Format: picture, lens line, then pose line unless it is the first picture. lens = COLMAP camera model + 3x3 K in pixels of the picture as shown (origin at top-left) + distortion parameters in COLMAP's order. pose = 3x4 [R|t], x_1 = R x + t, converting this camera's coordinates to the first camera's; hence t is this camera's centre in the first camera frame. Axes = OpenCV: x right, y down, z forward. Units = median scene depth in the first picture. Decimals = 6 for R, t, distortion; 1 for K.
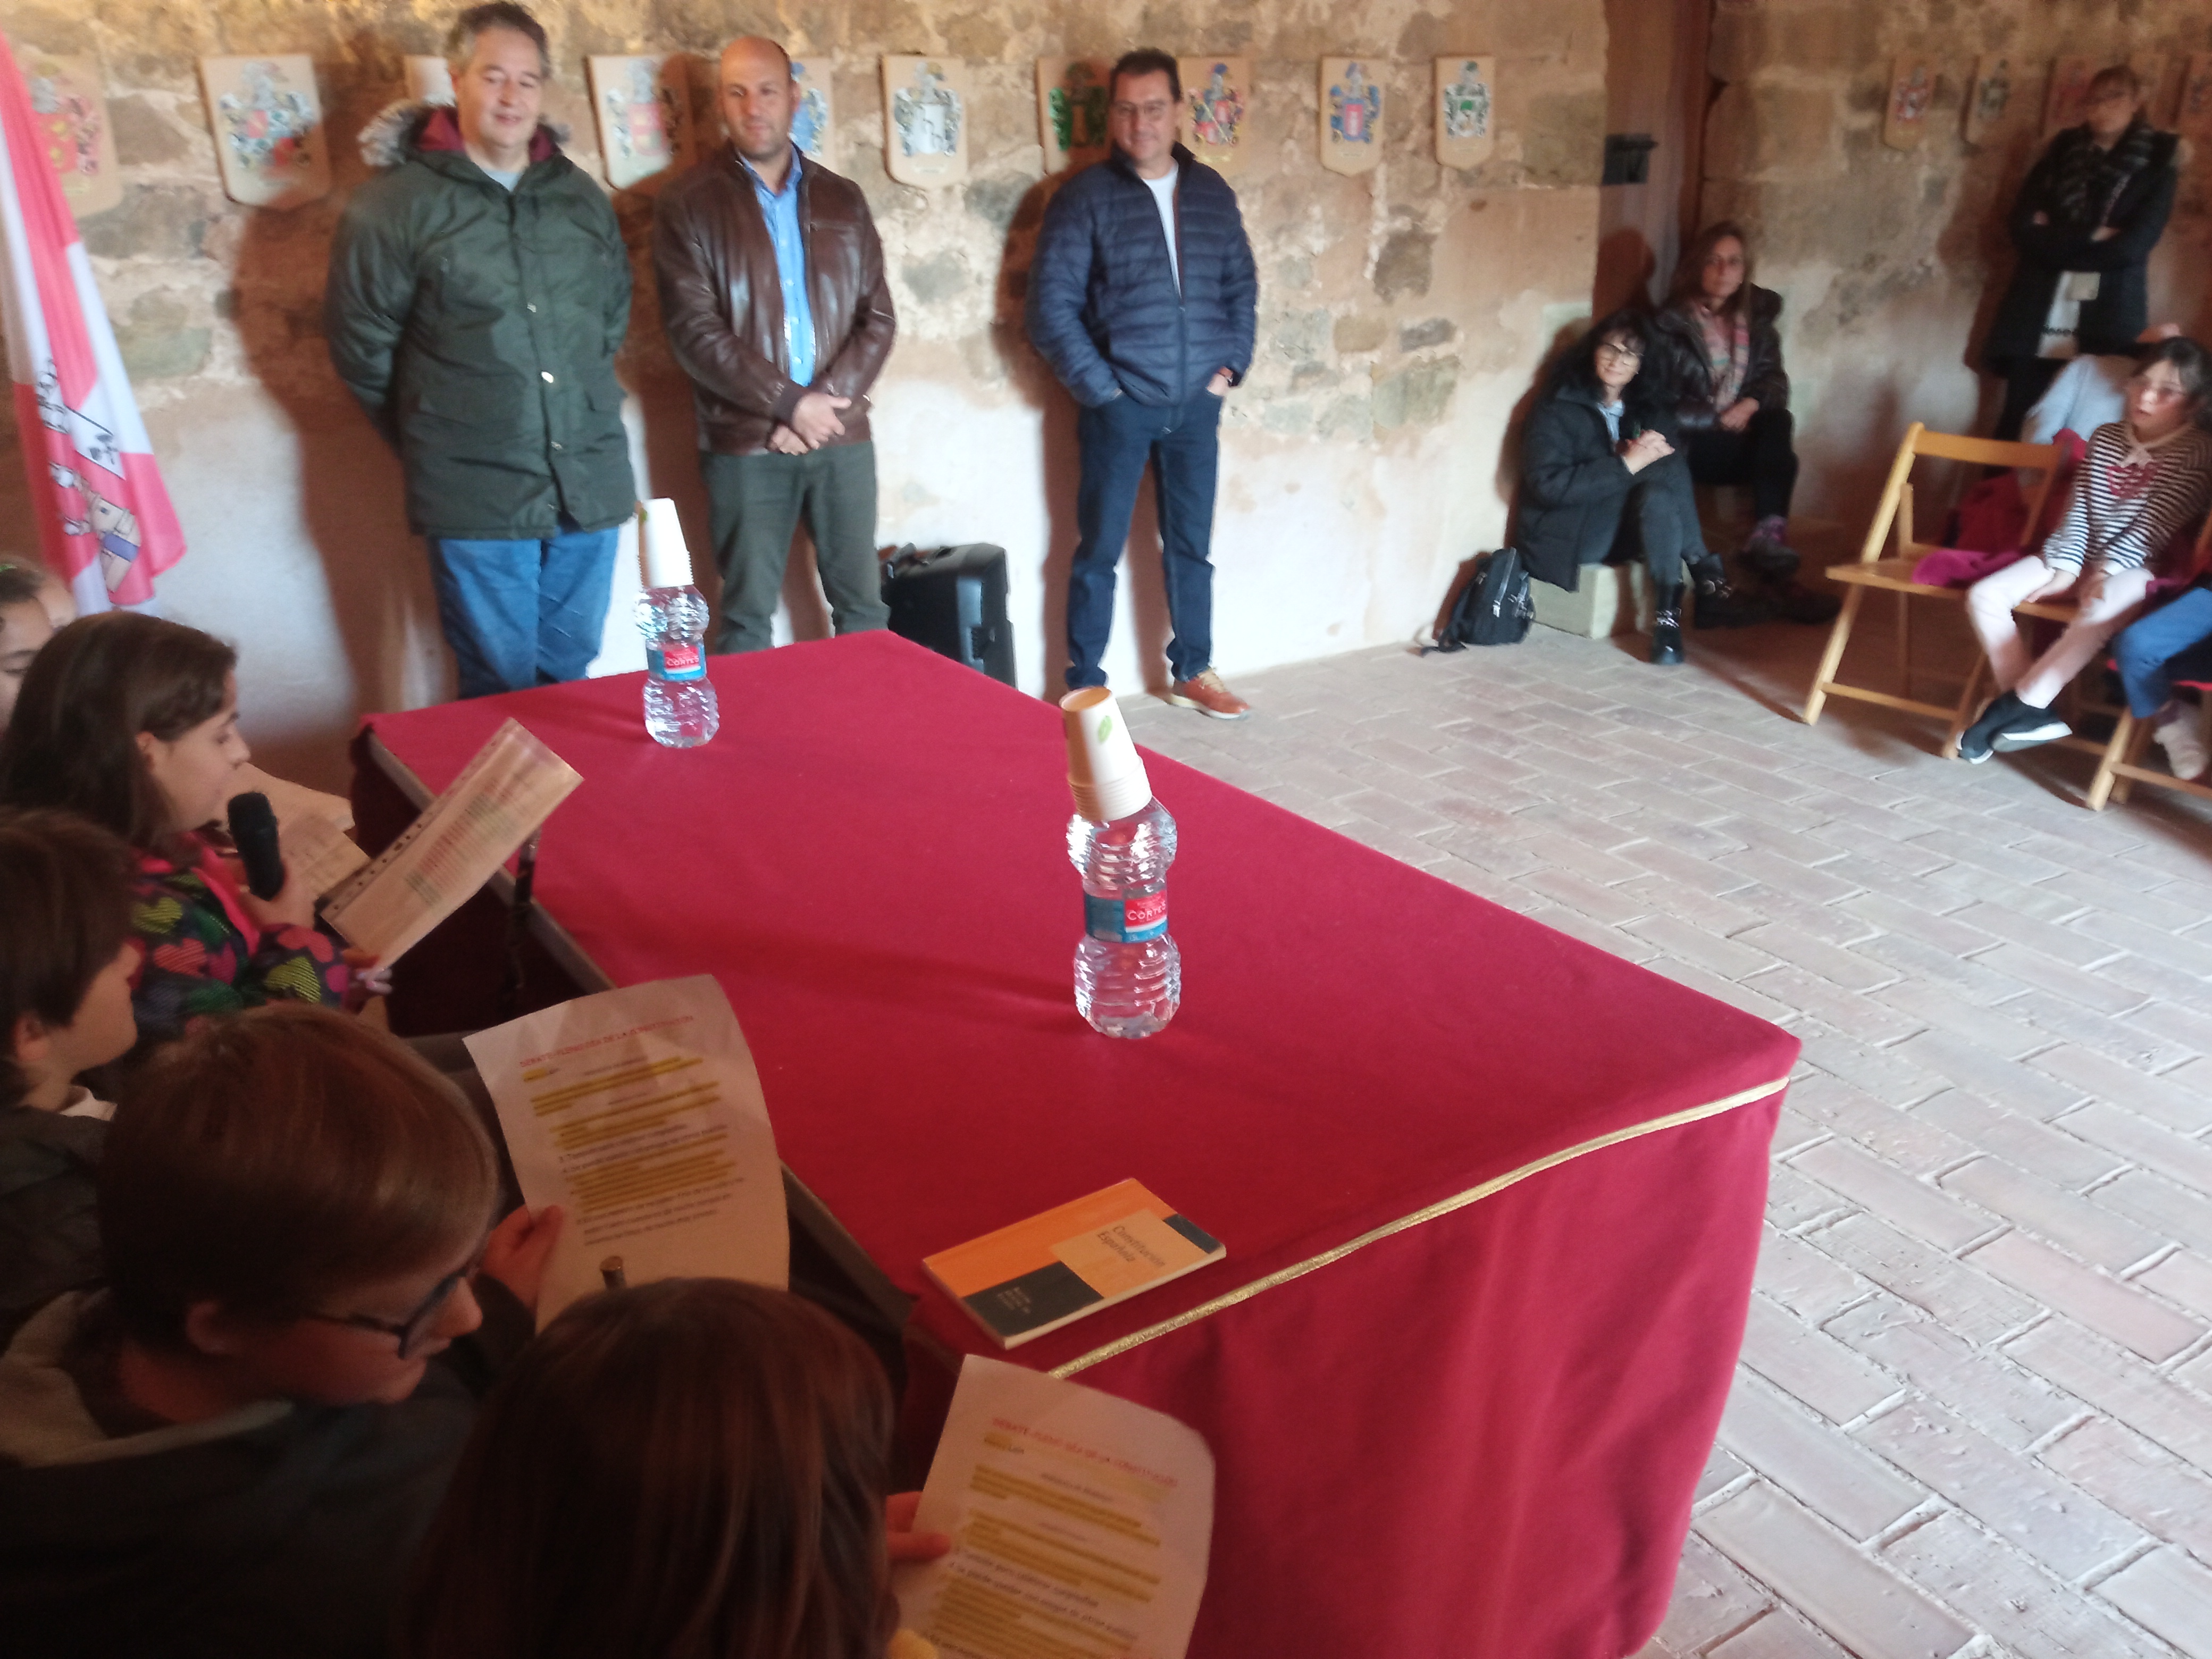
lens RADIAL K [[1757.6, 0, 1094.2], [0, 1757.6, 841.1], [0, 0, 1]] dist [-0.002209, -0.017122]
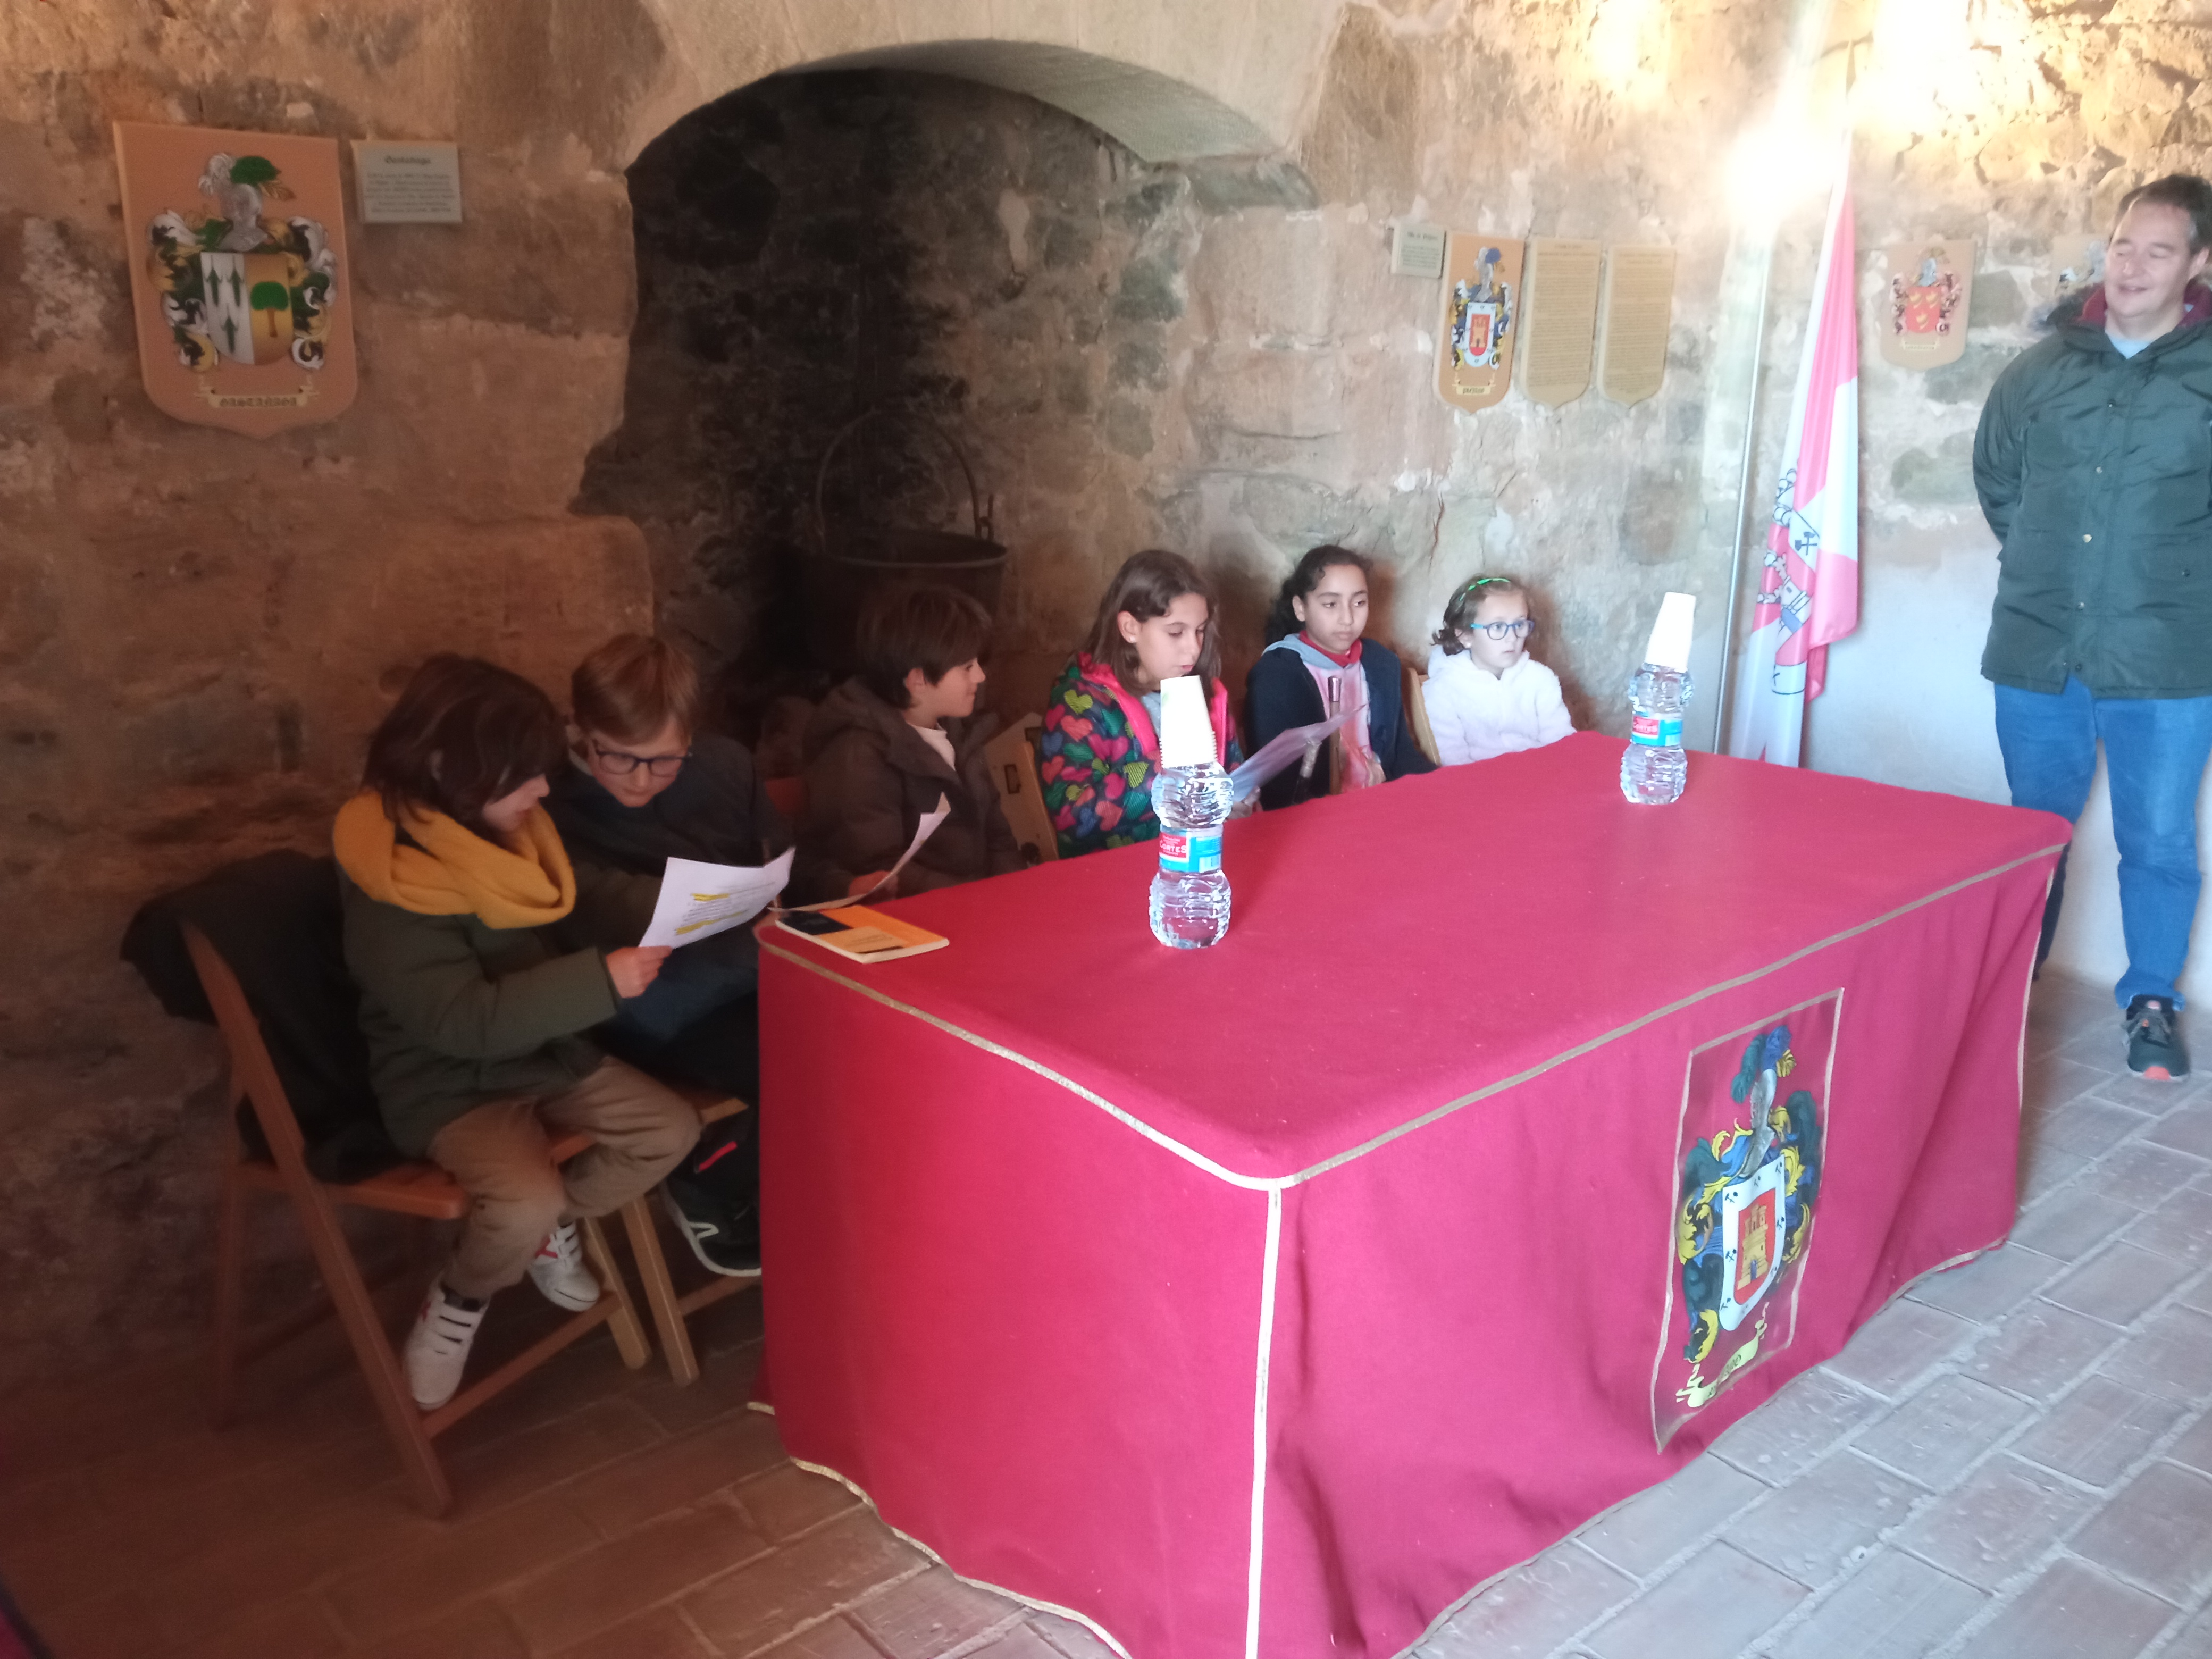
lens RADIAL K [[1757.6, 0, 1094.2], [0, 1757.6, 841.1], [0, 0, 1]] dist [-0.002209, -0.017122]
pose [[0.122329, 0.283717, -0.951073, 0.988566], [-0.364601, 0.904113, 0.222813, -0.188040], [0.923094, 0.319506, 0.214043, 0.482805]]
